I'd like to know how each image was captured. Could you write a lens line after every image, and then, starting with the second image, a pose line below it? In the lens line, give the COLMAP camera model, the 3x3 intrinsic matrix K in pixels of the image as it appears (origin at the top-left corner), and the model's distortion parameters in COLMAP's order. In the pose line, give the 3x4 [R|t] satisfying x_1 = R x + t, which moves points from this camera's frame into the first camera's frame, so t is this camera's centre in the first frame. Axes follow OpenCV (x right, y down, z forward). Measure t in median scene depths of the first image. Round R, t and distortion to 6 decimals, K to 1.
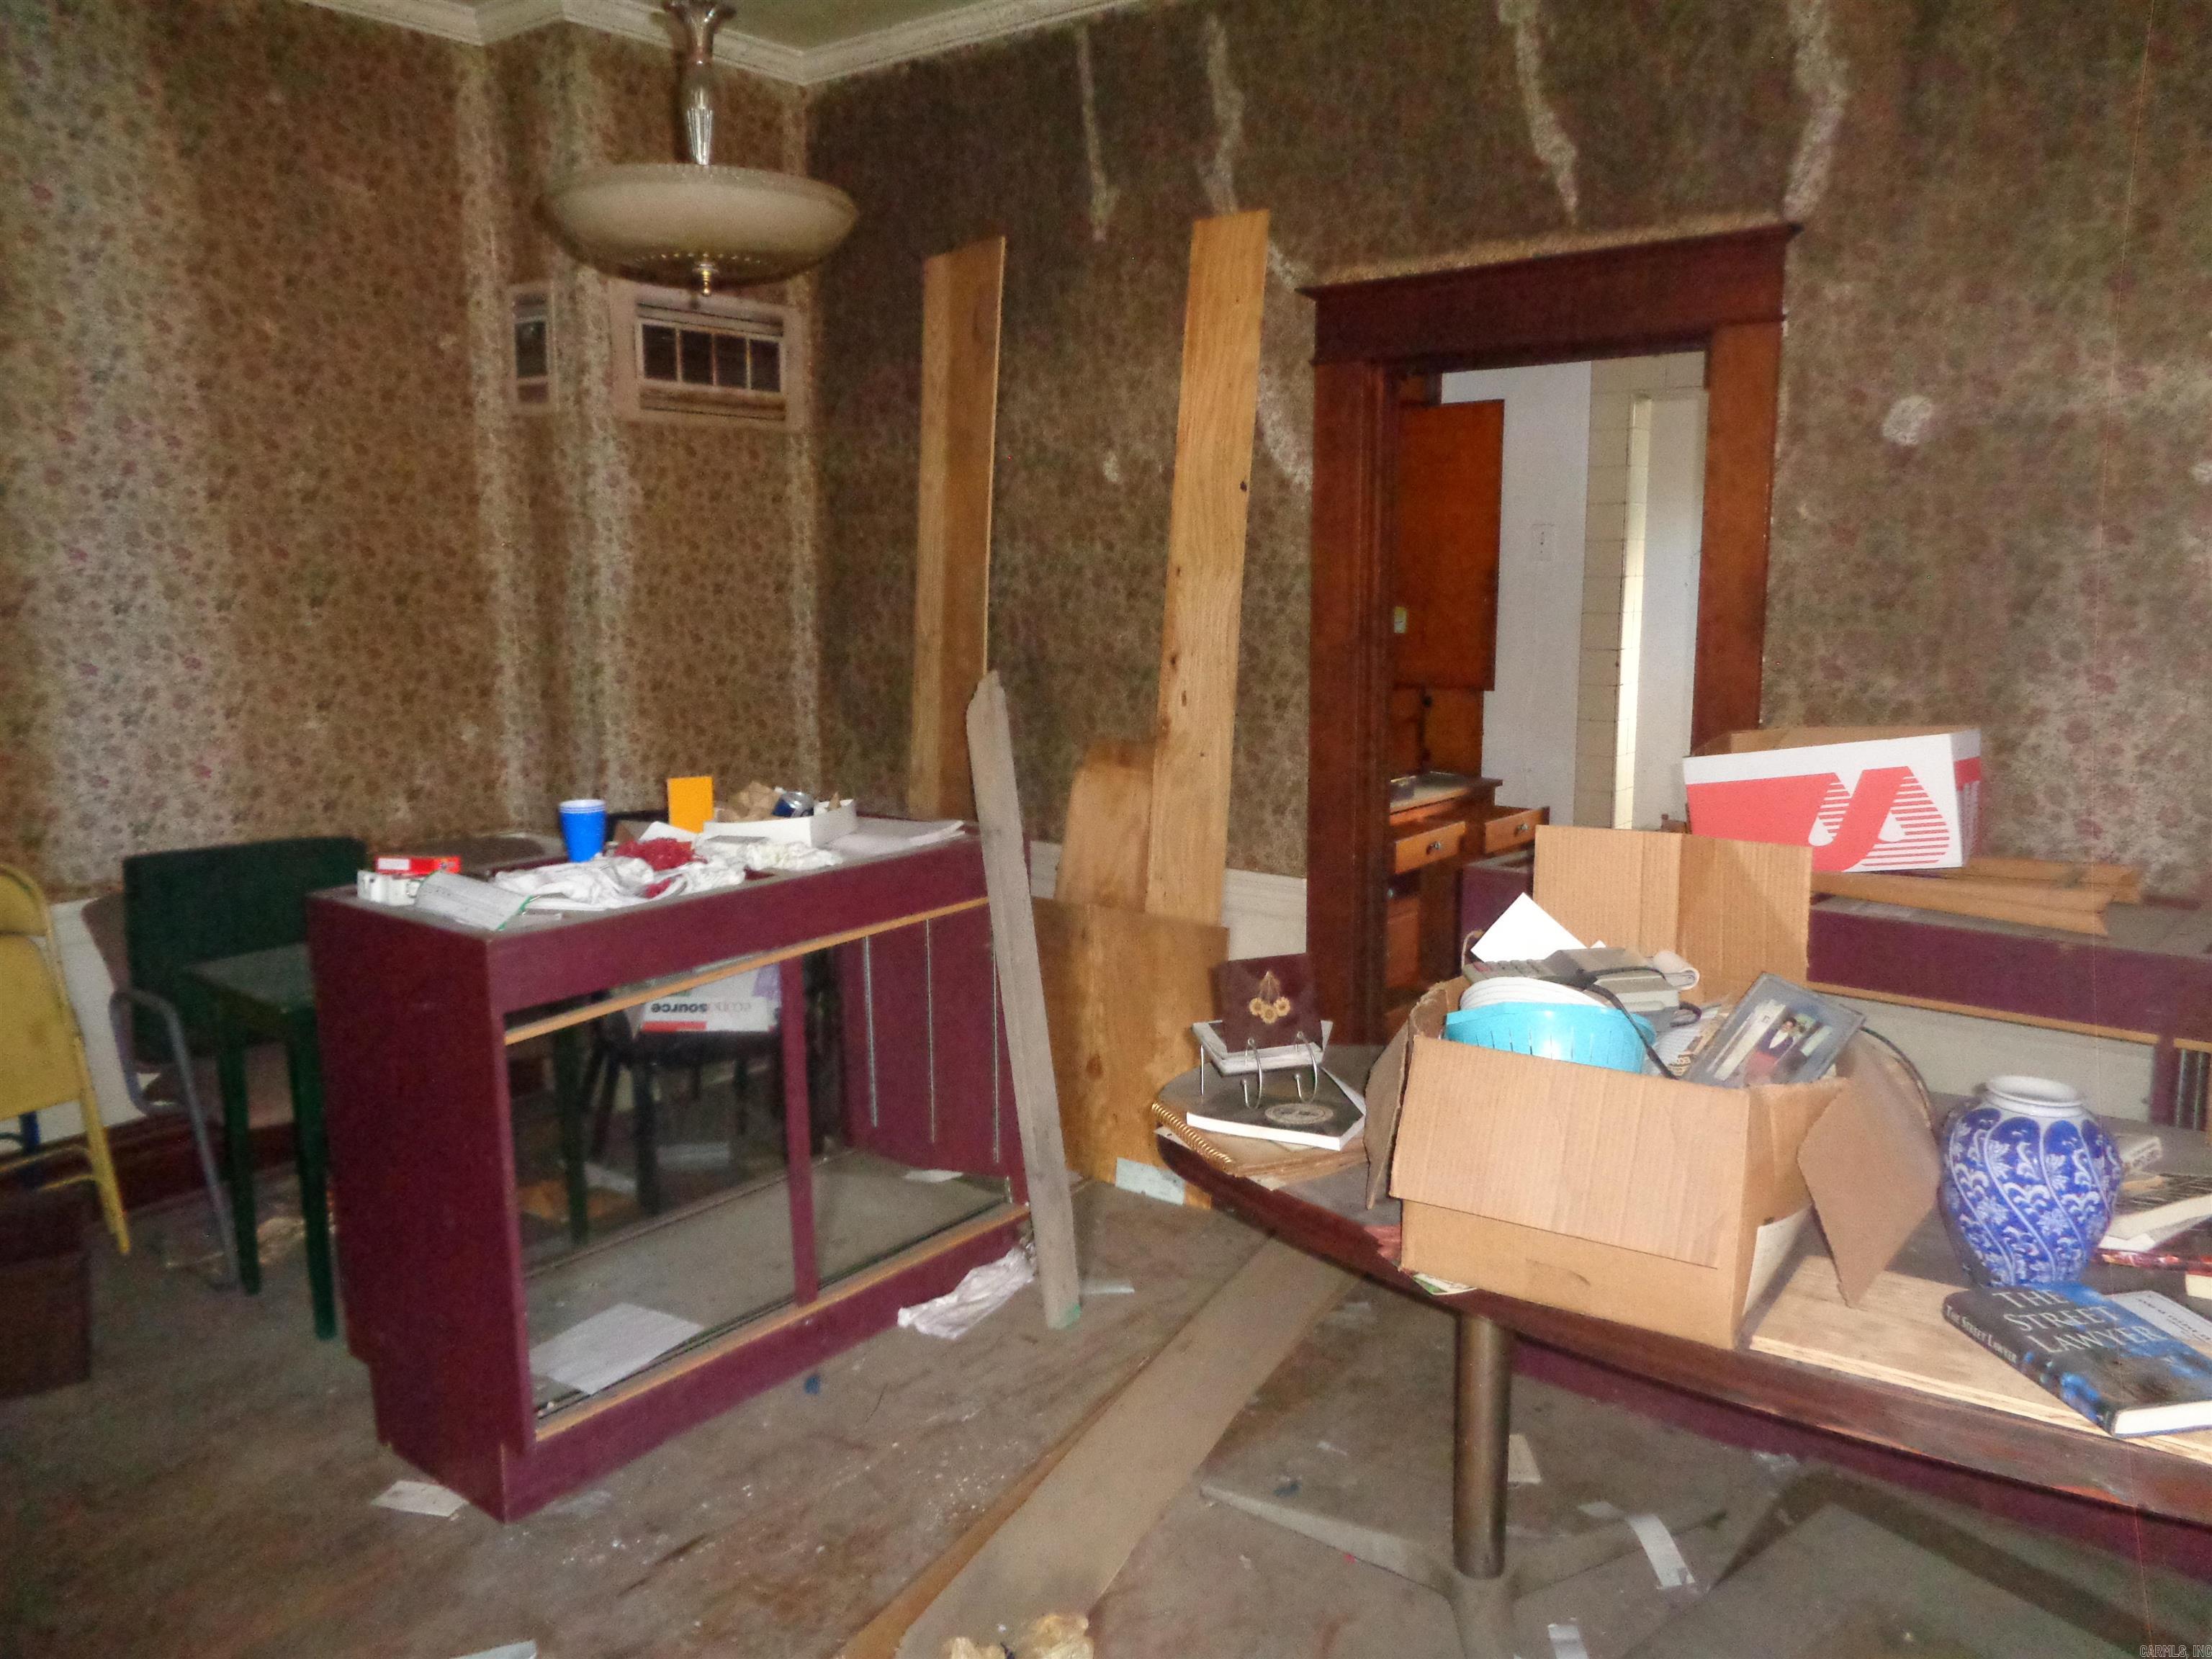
lens RADIAL K [[1663.6, 0, 1106.0], [0, 1663.6, 829.5], [0, 0, 1]] dist [0.061280, 0.004446]
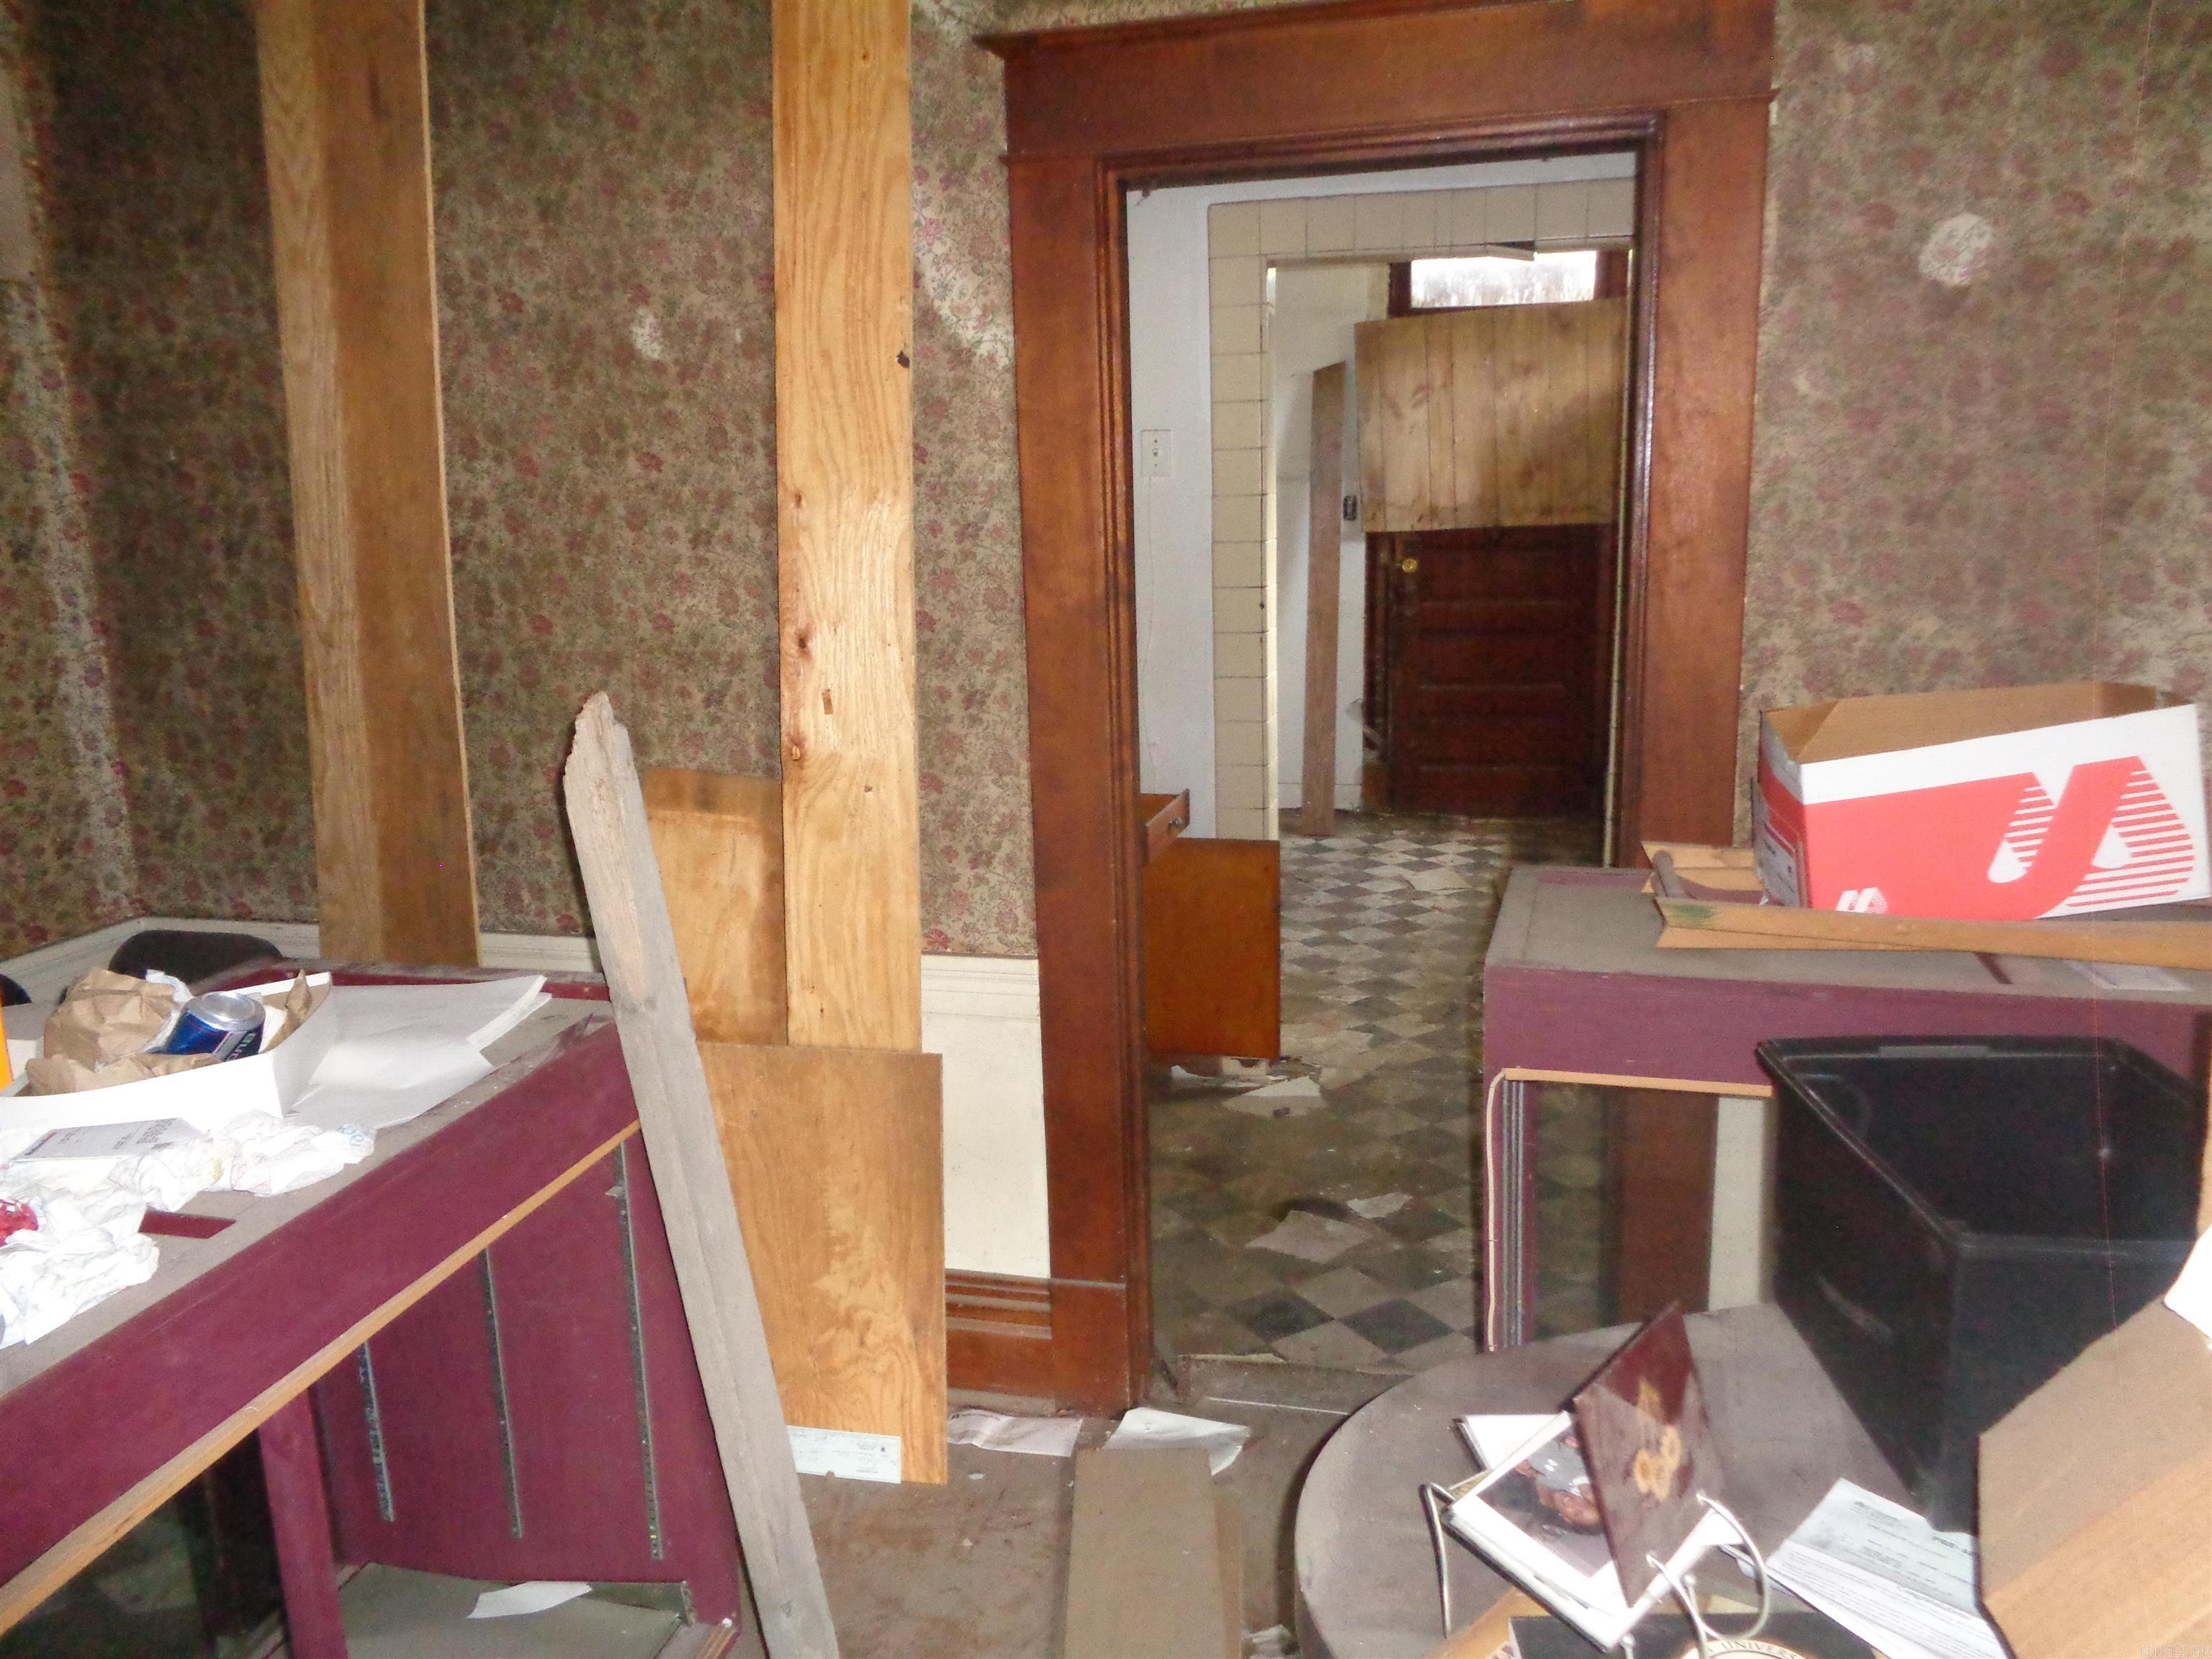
lens RADIAL K [[1677.3, 0, 1106.0], [0, 1677.3, 829.5], [0, 0, 1]] dist [0.004460, 0.014819]
pose [[0.913601, -0.107502, 0.392143, -0.113779], [0.092221, 0.994068, 0.057660, -0.059560], [-0.396015, -0.016514, 0.918096, 0.388526]]
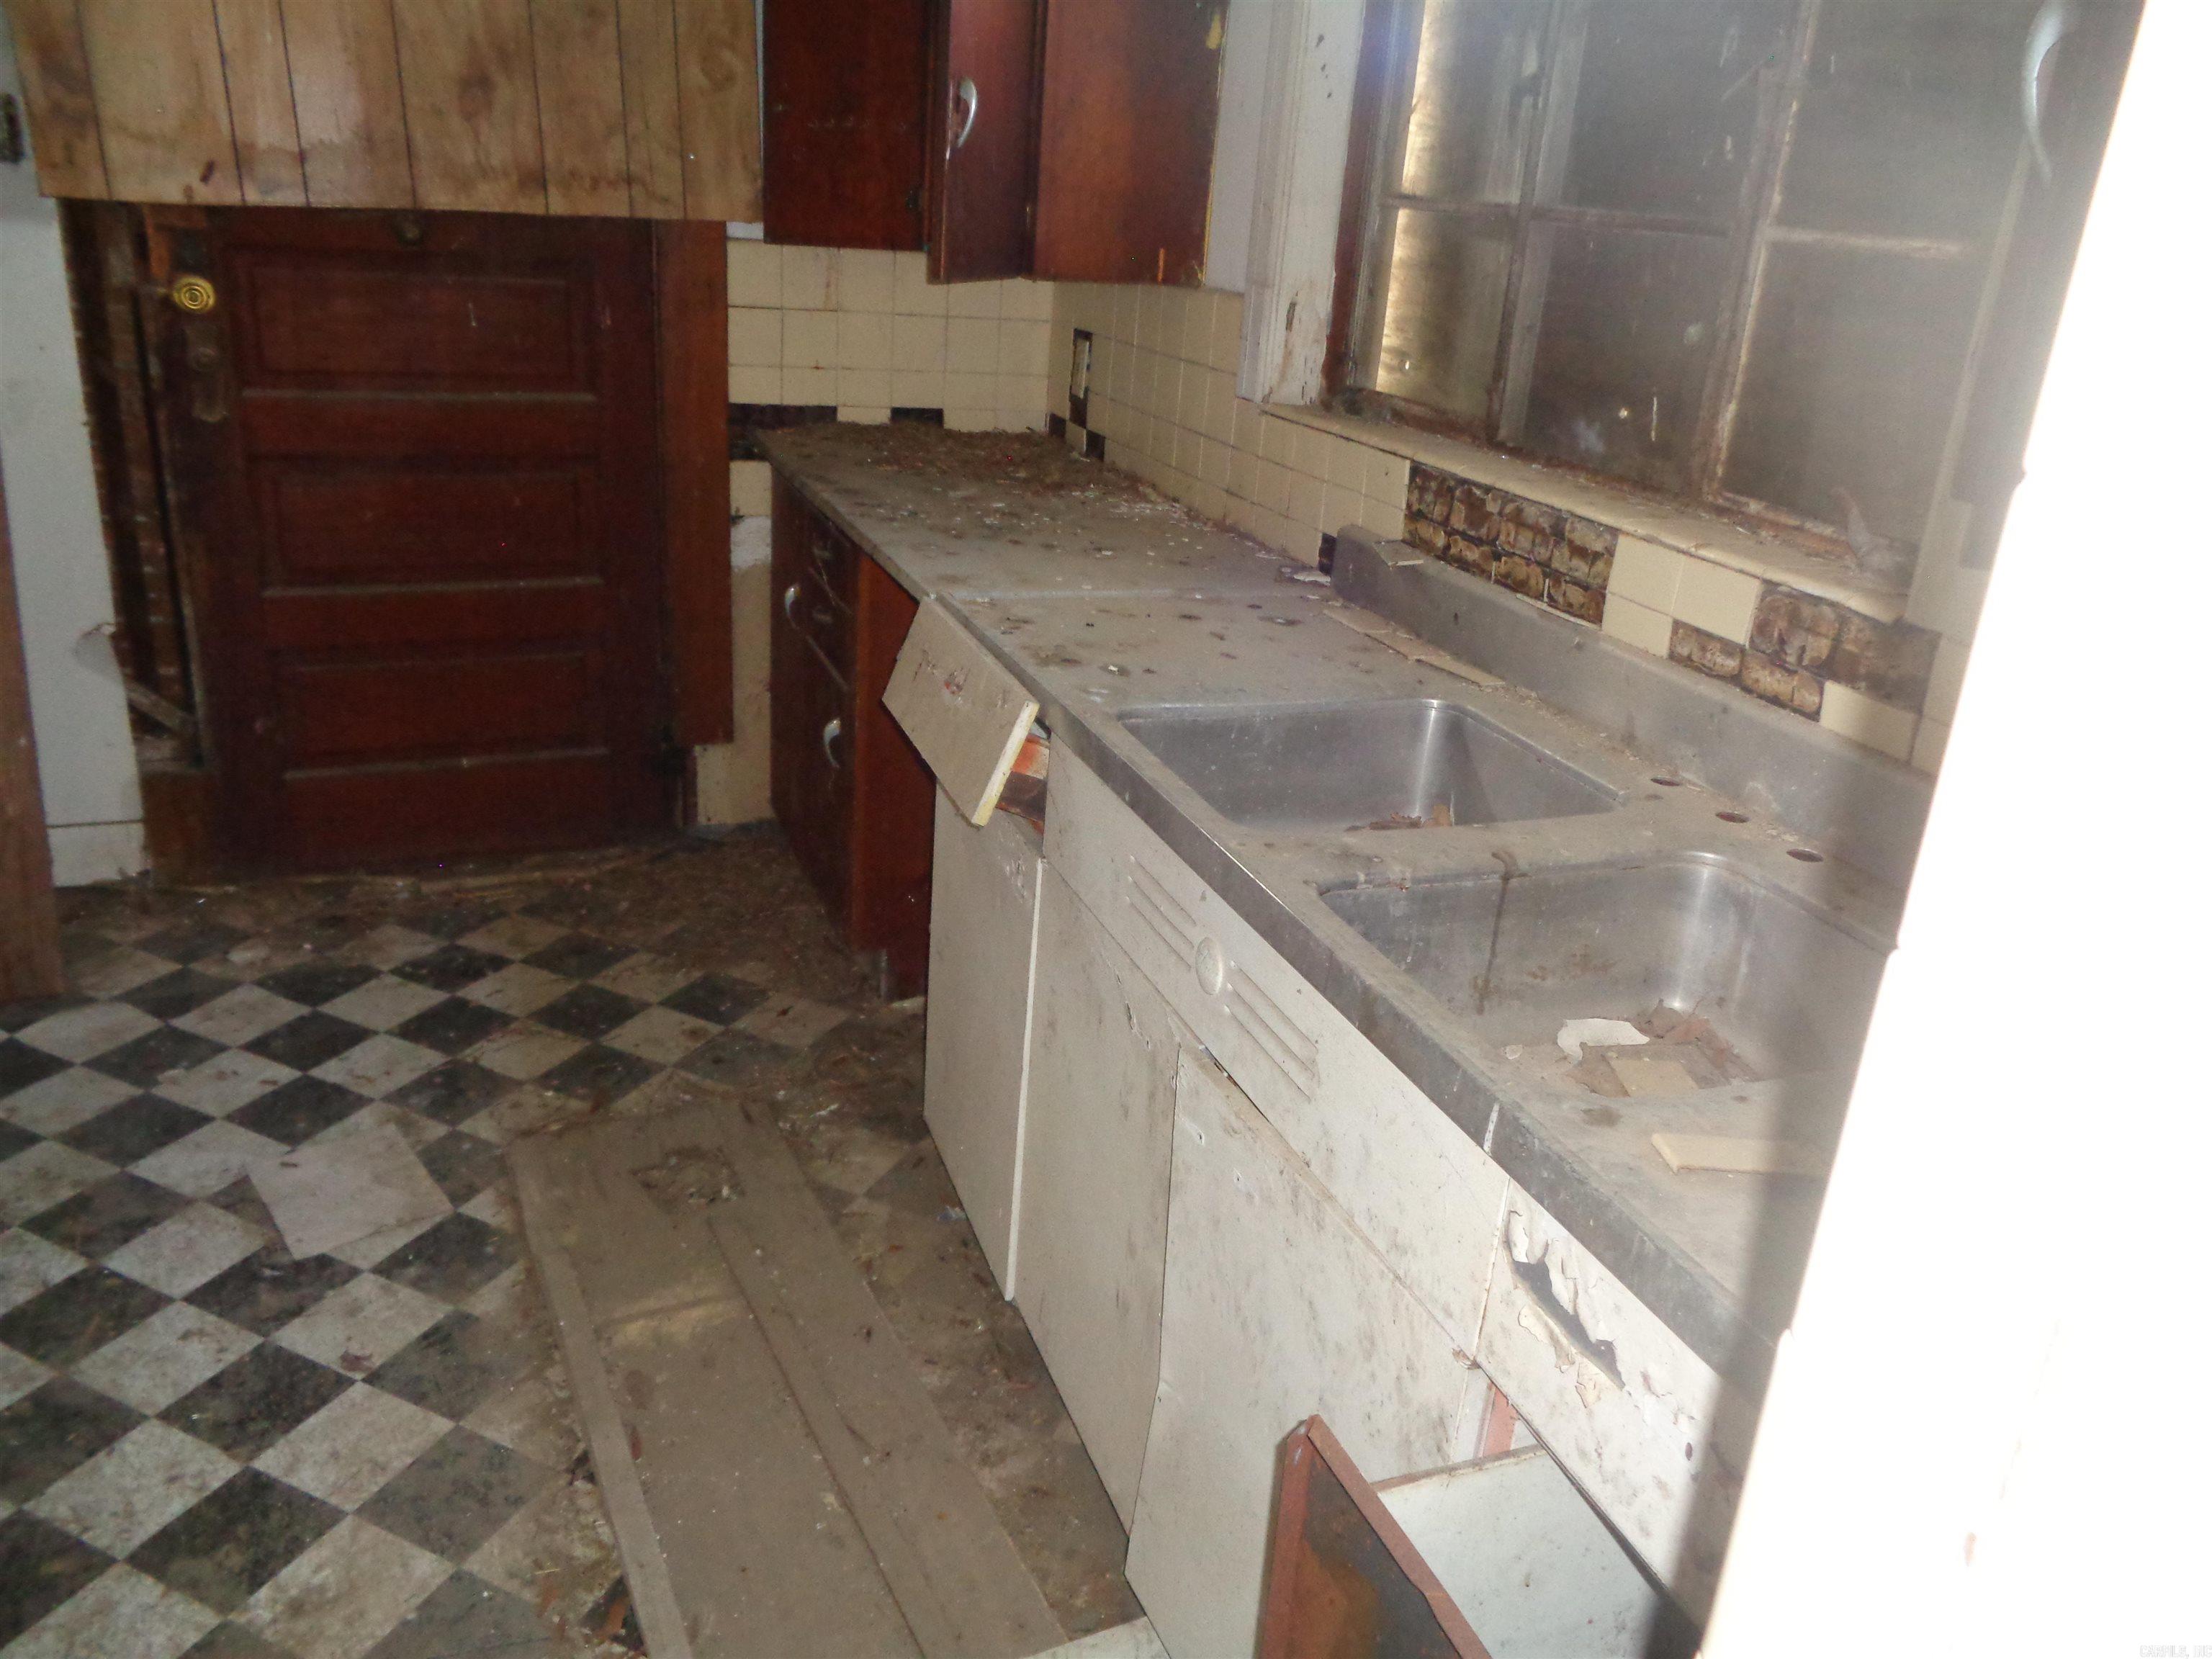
lens RADIAL K [[1657.9, 0, 1106.0], [0, 1657.9, 829.5], [0, 0, 1]] dist [0.047181, -0.070631]
pose [[0.521486, -0.273636, 0.808193, 0.085750], [0.072376, 0.957955, 0.277641, -0.092410], [-0.850185, -0.086292, 0.519364, 0.657730]]
